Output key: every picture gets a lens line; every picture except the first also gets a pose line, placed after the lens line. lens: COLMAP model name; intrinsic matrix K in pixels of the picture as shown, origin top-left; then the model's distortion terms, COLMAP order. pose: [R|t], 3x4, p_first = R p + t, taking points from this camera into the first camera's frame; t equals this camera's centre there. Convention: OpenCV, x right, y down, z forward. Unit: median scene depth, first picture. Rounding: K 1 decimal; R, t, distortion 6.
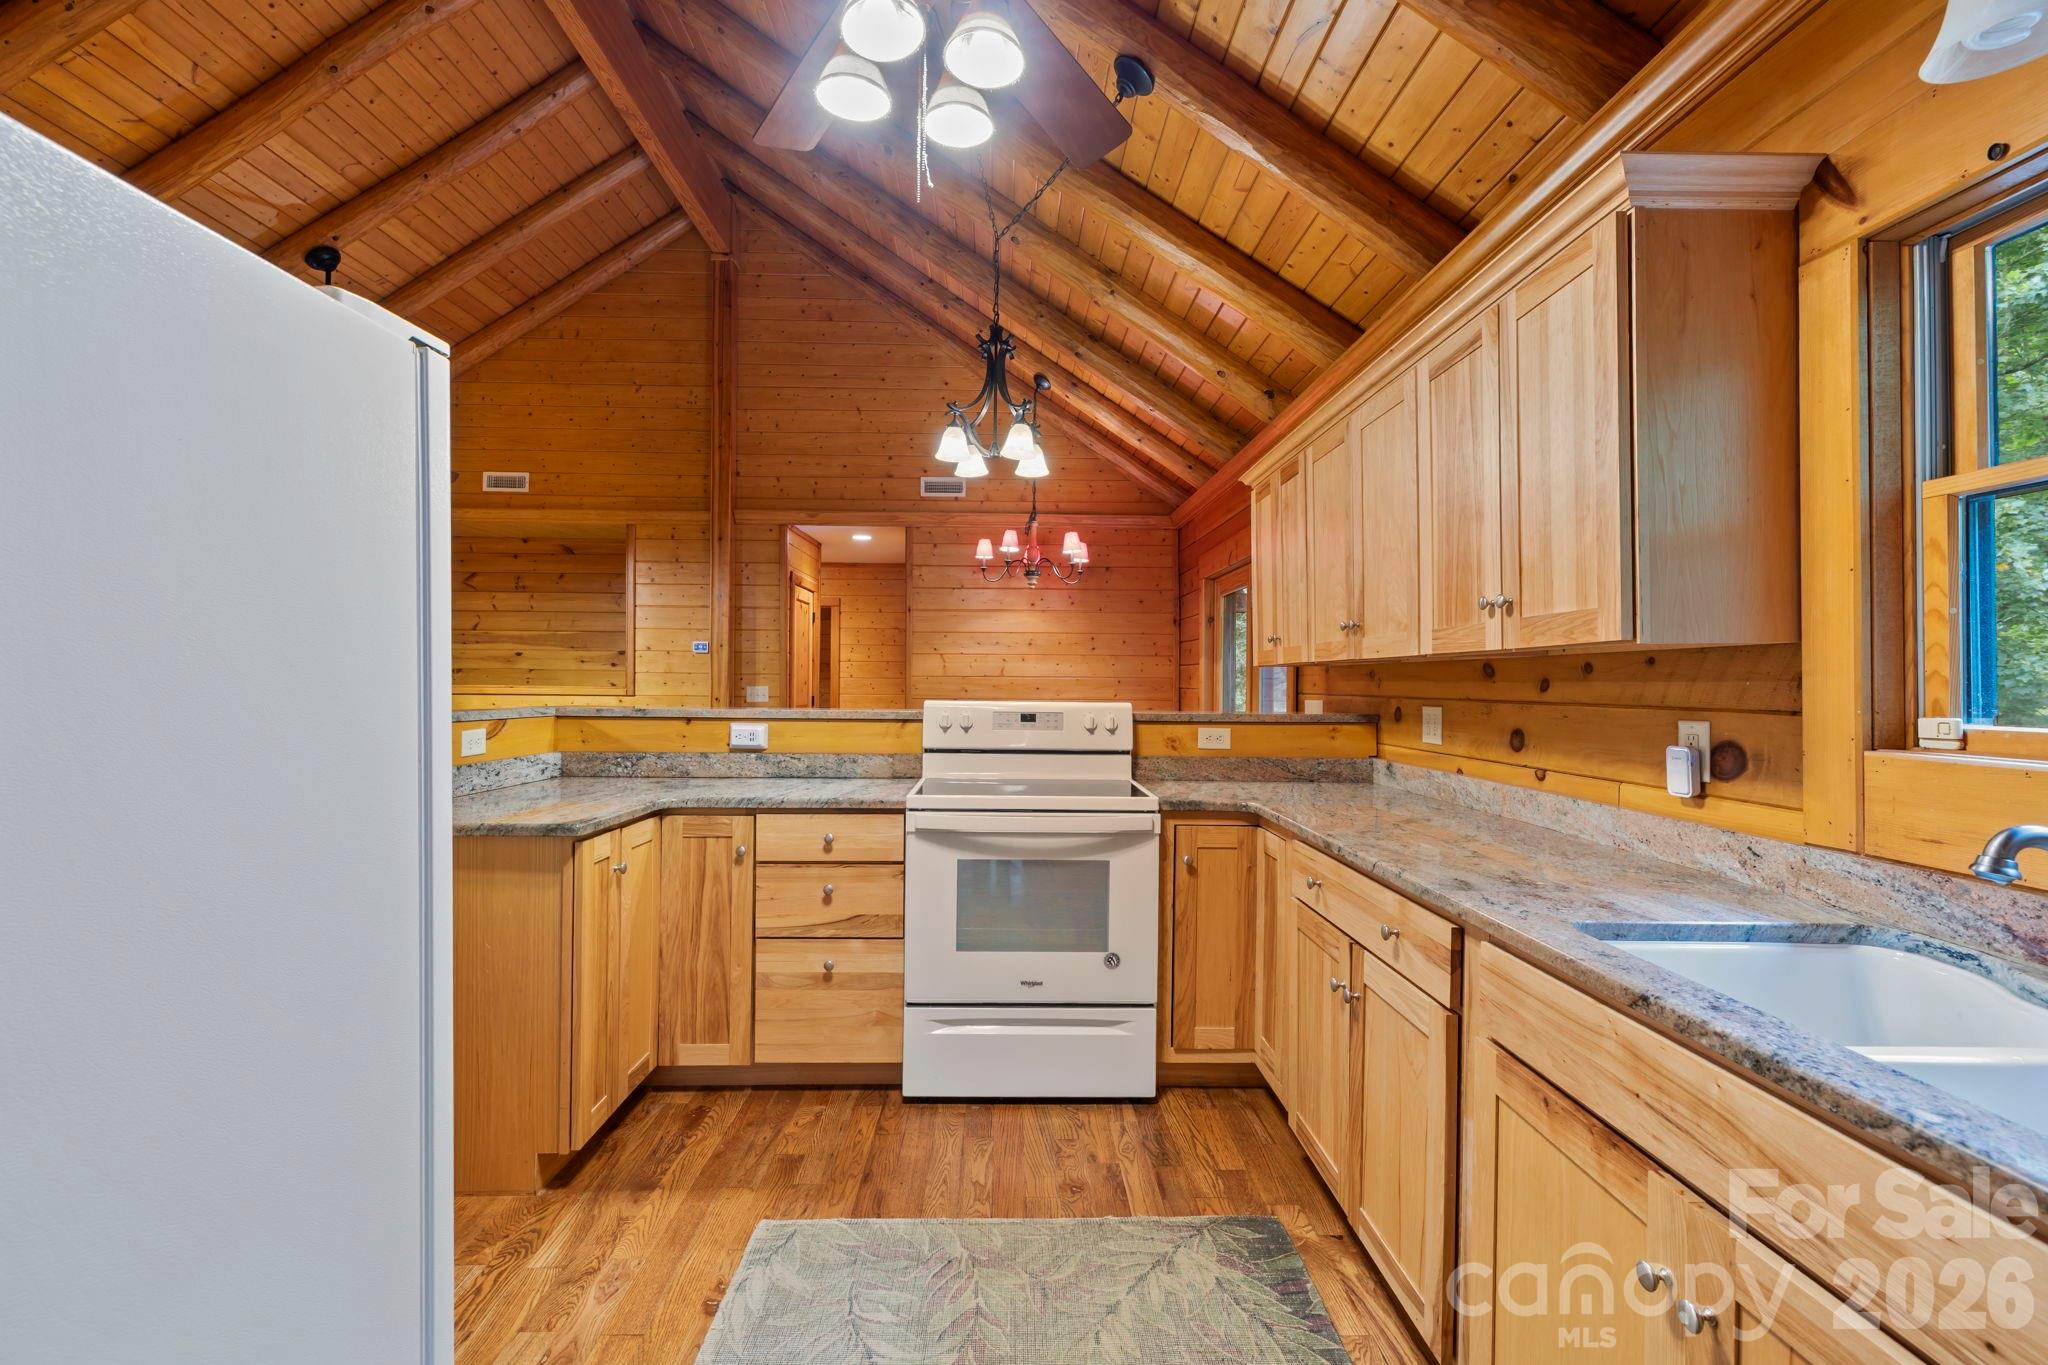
lens RADIAL K [[884.1, 0, 1023.1], [0, 884.1, 680.0], [0, 0, 1]] dist [0.002667, 0.000735]
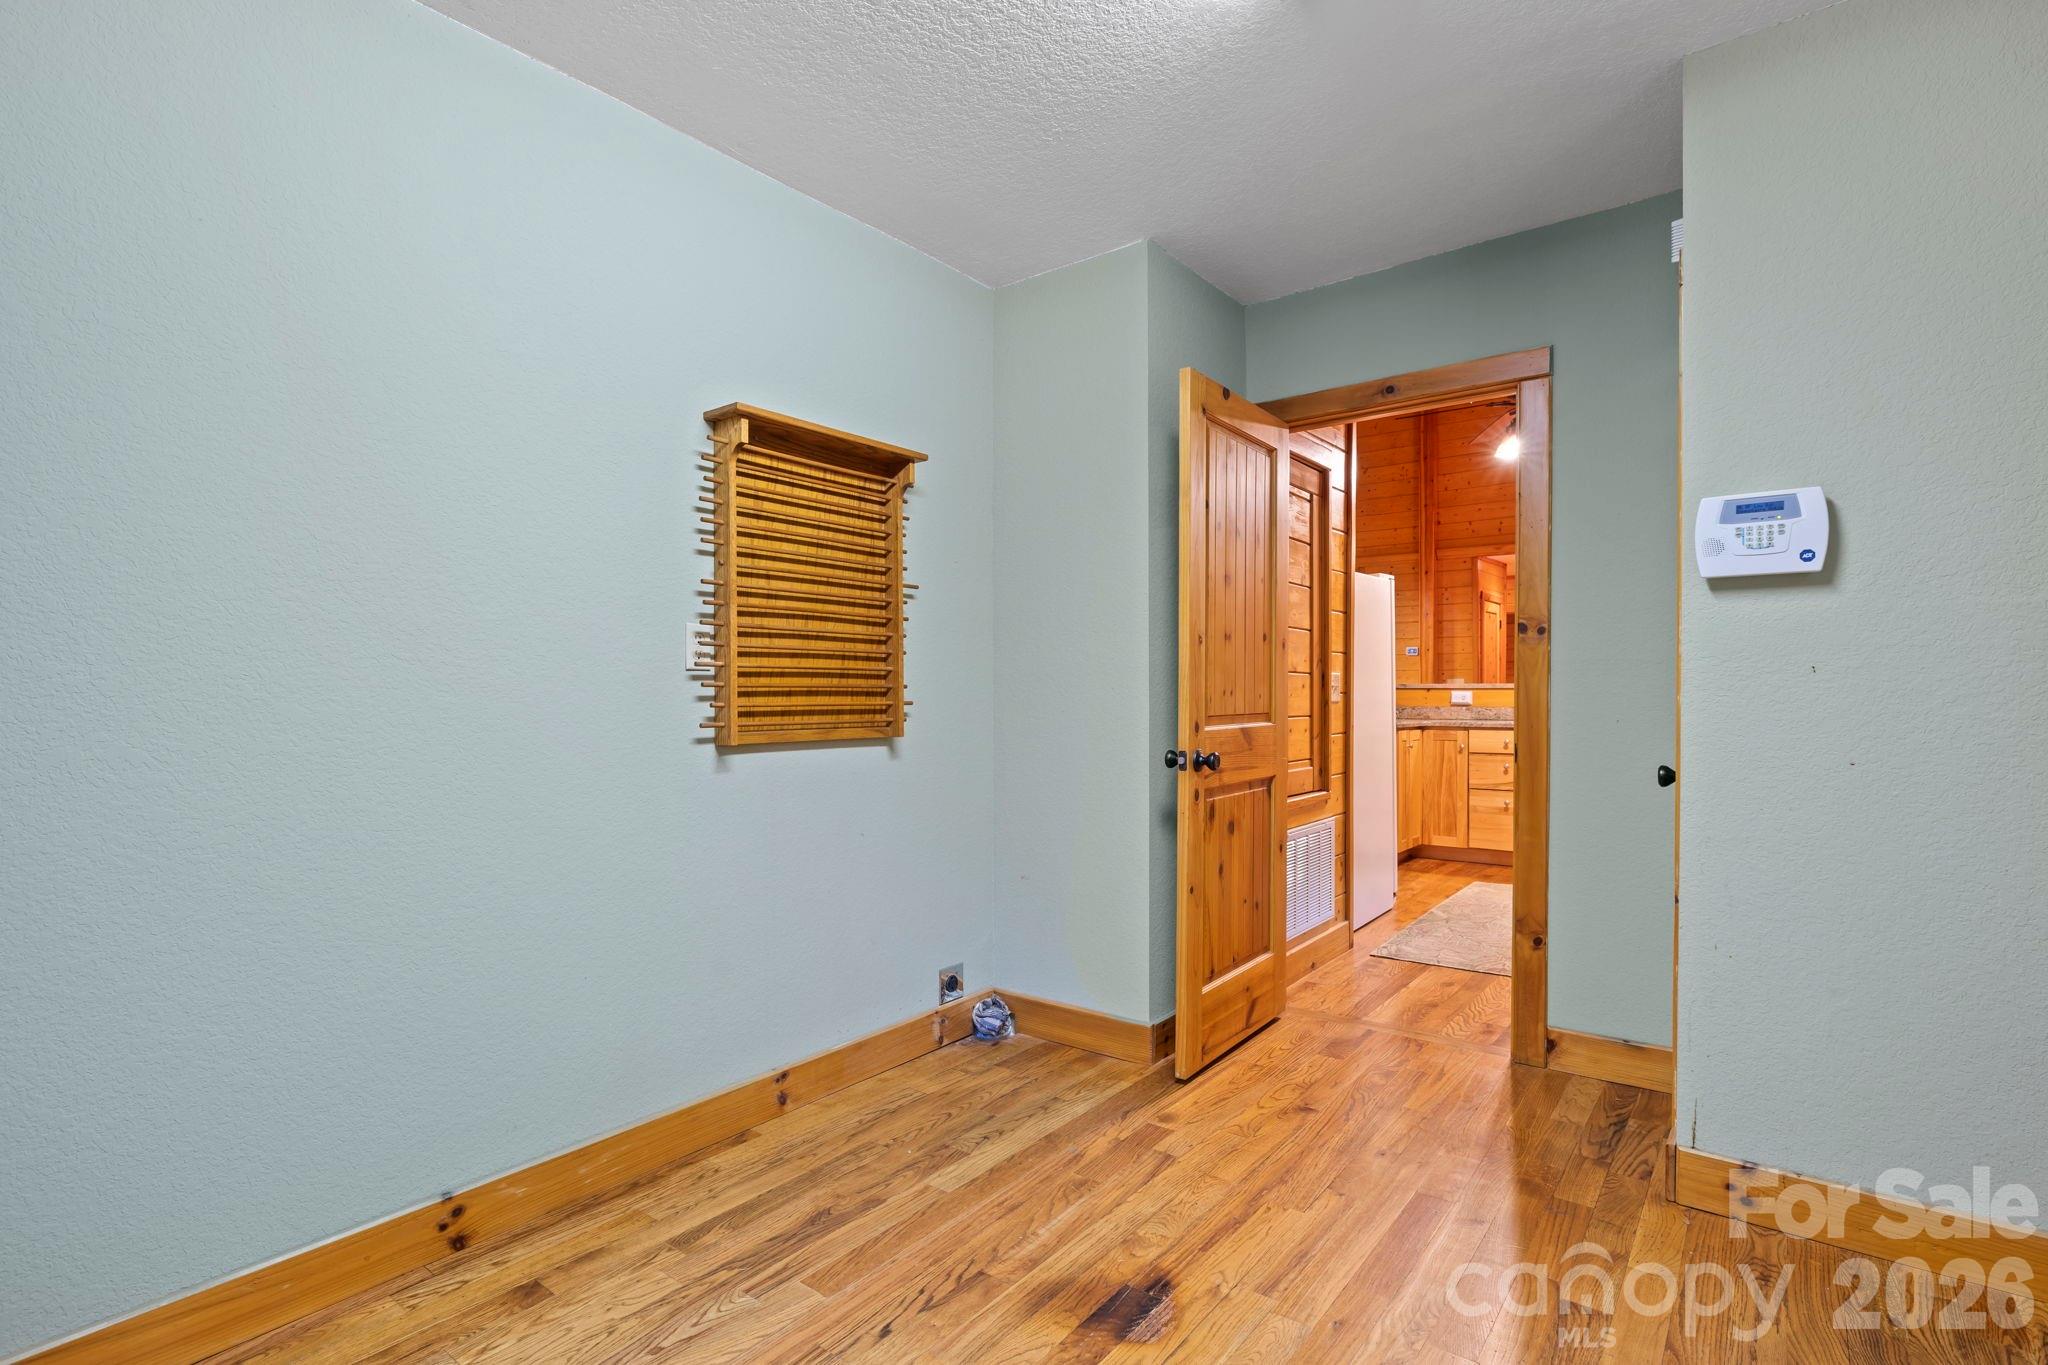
lens RADIAL K [[1011.0, 0, 1010.6], [0, 1011.0, 684.8], [0, 0, 1]] dist [-0.006063, 0.003123]
pose [[0.771788, -0.010847, -0.635788, 0.388205], [0.008654, 0.999941, -0.006554, 0.051190], [0.635821, -0.000444, 0.771836, -1.558568]]
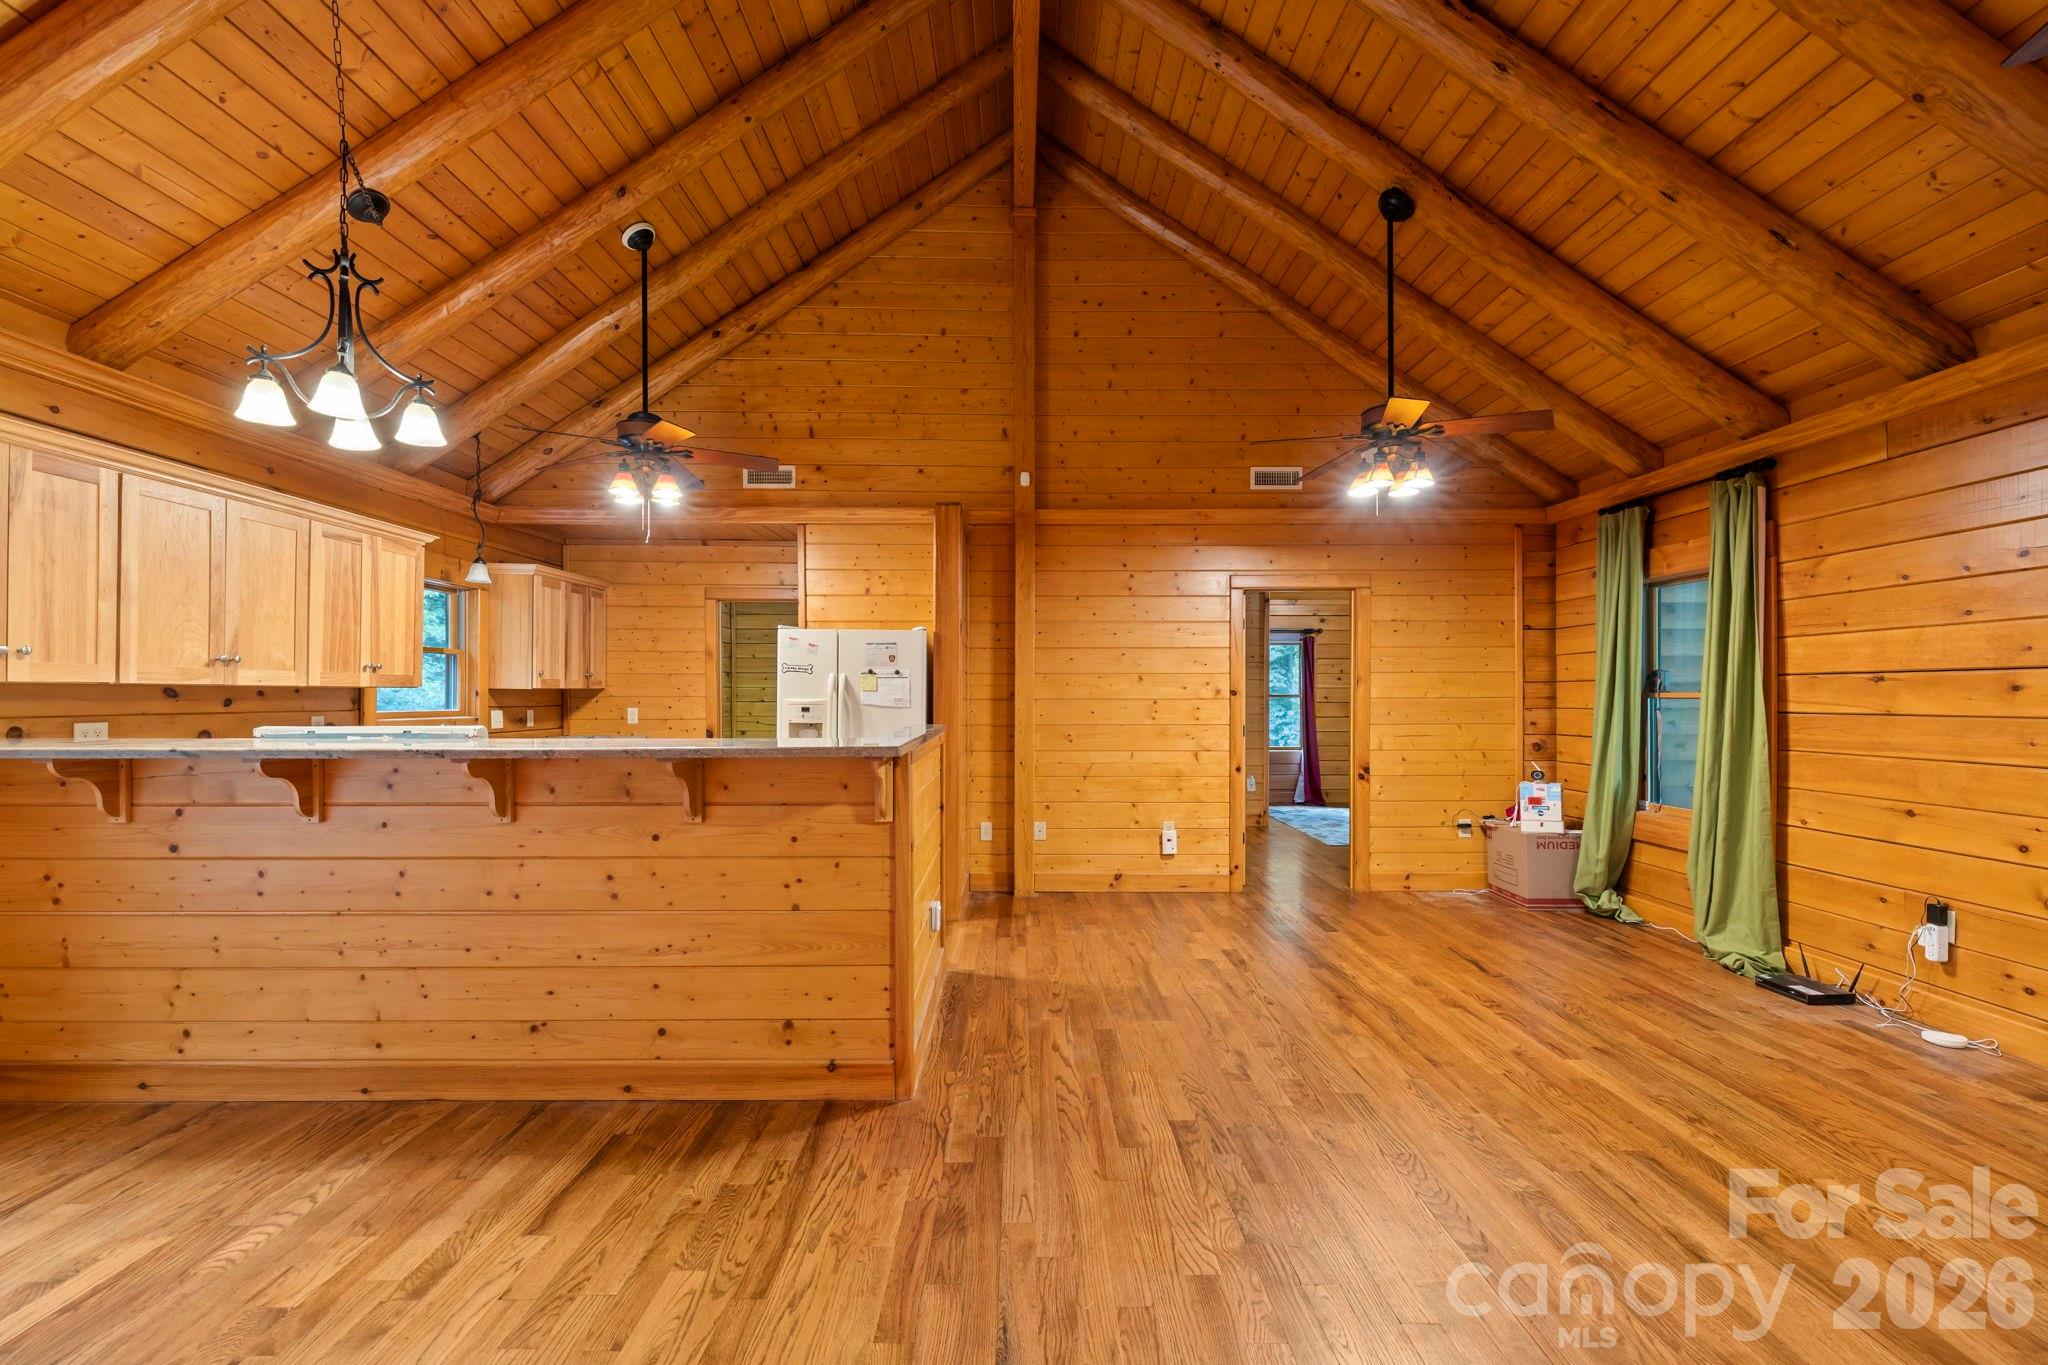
lens RADIAL K [[884.1, 0, 1023.1], [0, 884.1, 698.9], [0, 0, 1]] dist [0.002667, 0.000735]
pose [[-0.999628, -0.011651, 0.024661, -1.027762], [-0.011636, 0.999932, 0.000778, -0.020649], [-0.024669, 0.000491, -0.999696, 2.780300]]
